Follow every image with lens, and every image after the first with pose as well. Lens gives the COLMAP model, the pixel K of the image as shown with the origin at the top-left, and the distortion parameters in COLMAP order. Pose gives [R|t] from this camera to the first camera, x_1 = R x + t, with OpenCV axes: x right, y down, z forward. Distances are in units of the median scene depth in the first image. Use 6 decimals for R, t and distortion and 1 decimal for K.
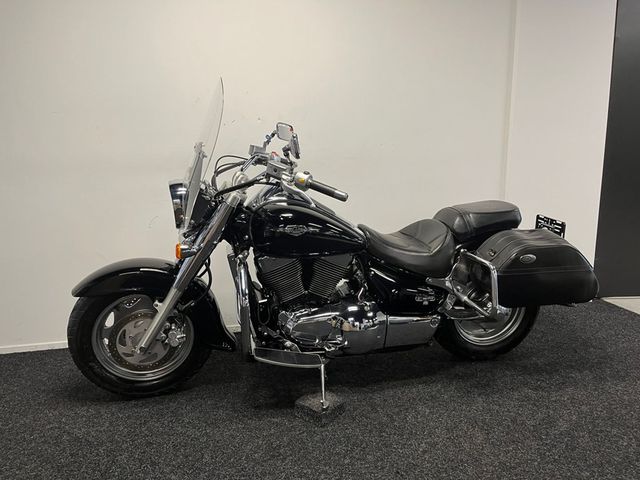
lens RADIAL K [[478.9, 0, 319.2], [0, 478.9, 243.2], [0, 0, 1]] dist [0.065817, -0.082516]
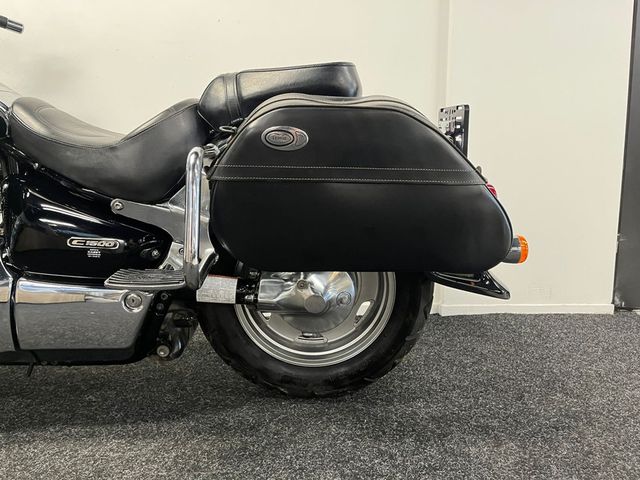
lens RADIAL K [[478.9, 0, 322.8], [0, 478.9, 233.5], [0, 0, 1]] dist [0.065817, -0.082516]
pose [[0.985064, 0.031090, -0.169360, 0.453437], [-0.043780, 0.996464, -0.071717, 0.116271], [0.166532, 0.078061, 0.982941, 0.535939]]
